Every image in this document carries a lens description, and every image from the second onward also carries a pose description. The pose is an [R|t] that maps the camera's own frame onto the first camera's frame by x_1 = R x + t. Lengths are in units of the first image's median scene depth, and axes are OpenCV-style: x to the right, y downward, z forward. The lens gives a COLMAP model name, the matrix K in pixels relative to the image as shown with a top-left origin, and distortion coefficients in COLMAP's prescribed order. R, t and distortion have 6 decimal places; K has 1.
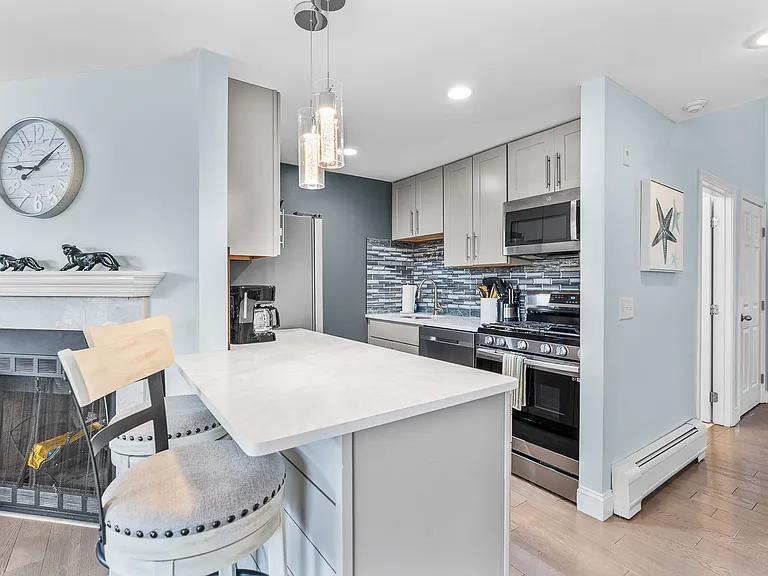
lens RADIAL K [[394.0, 0, 383.7], [0, 394.0, 287.1], [0, 0, 1]] dist [-0.004103, -0.000342]
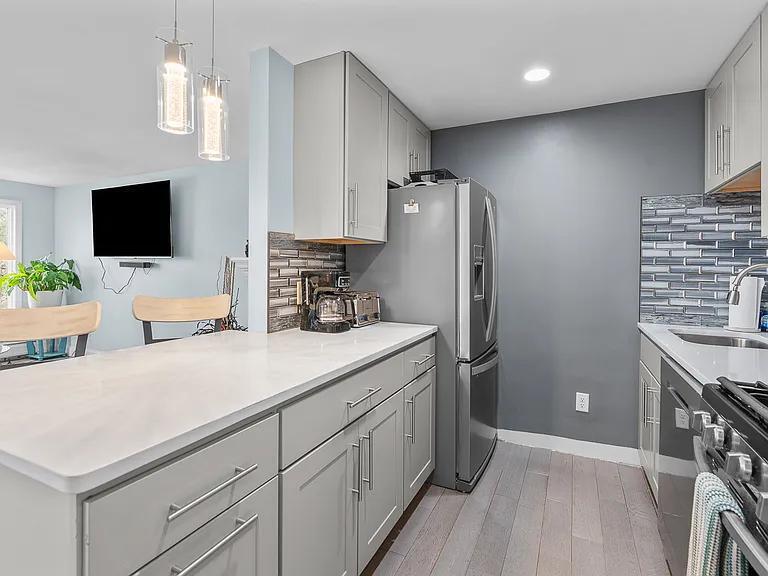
lens RADIAL K [[394.0, 0, 383.5], [0, 394.0, 281.4], [0, 0, 1]] dist [-0.004103, -0.000342]
pose [[0.480332, 0.038114, -0.876258, 0.289026], [-0.019527, 0.999272, 0.032760, -0.006460], [0.876870, 0.001375, 0.480726, 0.346167]]
